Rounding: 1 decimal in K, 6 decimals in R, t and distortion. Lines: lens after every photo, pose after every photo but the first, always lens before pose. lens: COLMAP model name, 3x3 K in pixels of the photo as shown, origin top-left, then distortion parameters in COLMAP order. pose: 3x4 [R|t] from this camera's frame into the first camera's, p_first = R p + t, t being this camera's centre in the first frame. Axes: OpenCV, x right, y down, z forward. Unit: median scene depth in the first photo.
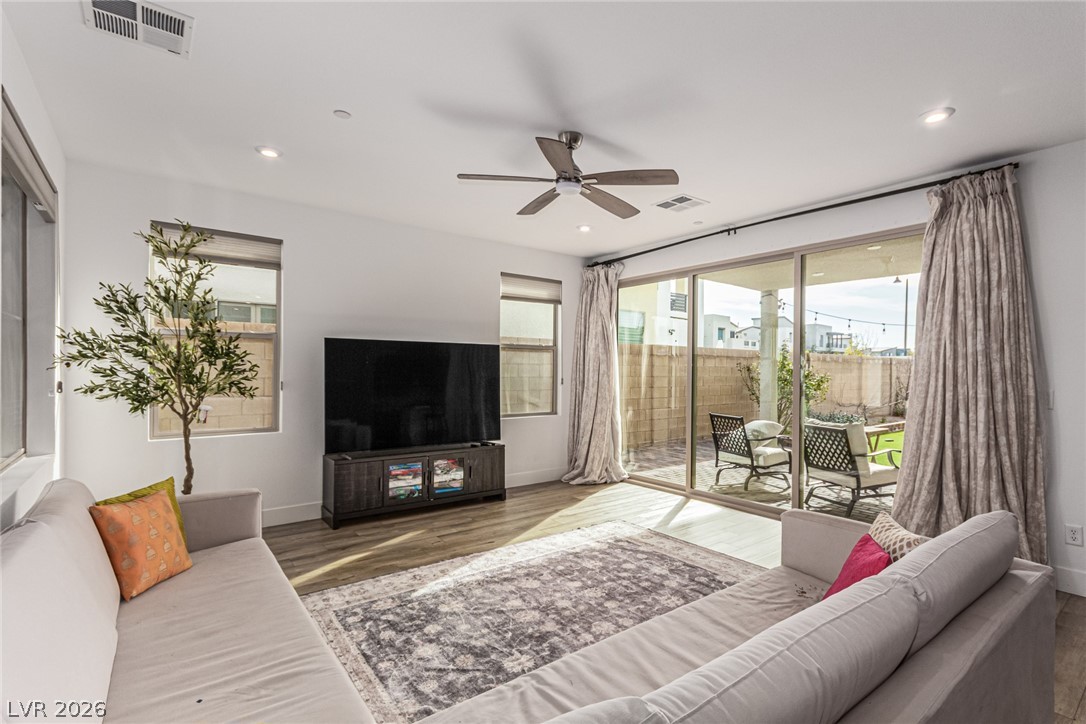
lens RADIAL K [[510.1, 0, 577.5], [0, 510.1, 370.3], [0, 0, 1]] dist [-0.003350, 0.000437]
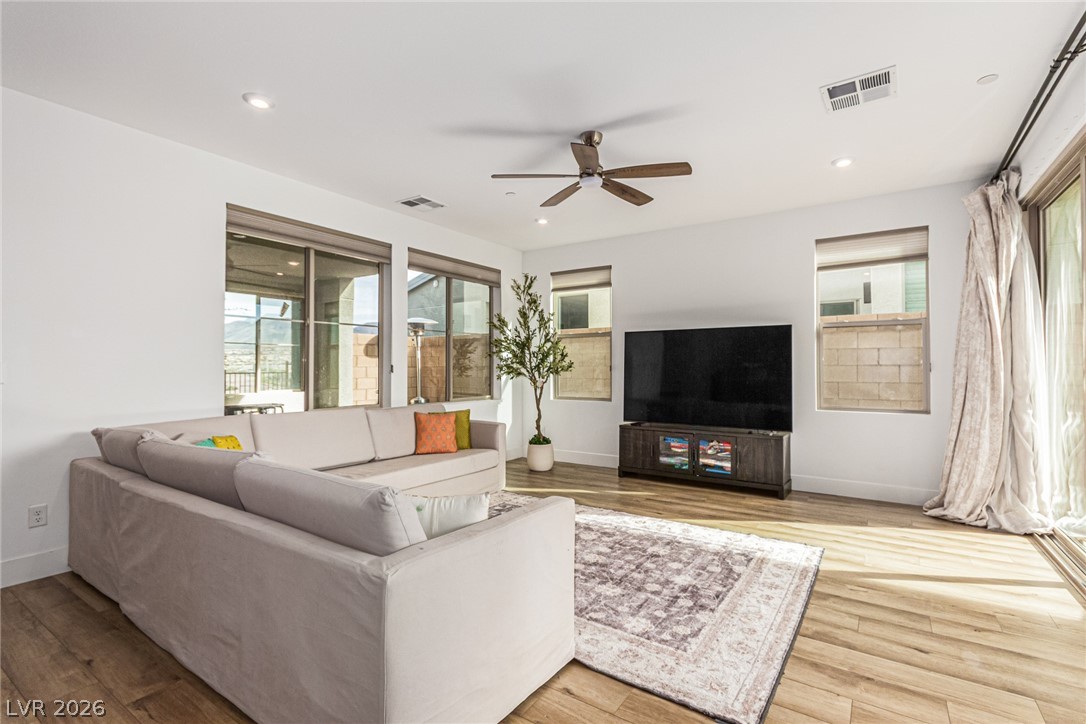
lens RADIAL K [[510.1, 0, 545.7], [0, 510.1, 362.4], [0, 0, 1]] dist [-0.003350, 0.000437]
pose [[0.288346, -0.017157, -0.957373, 0.783434], [0.005608, 0.999853, -0.016230, 0.037311], [0.957510, -0.000689, 0.288399, 0.462126]]
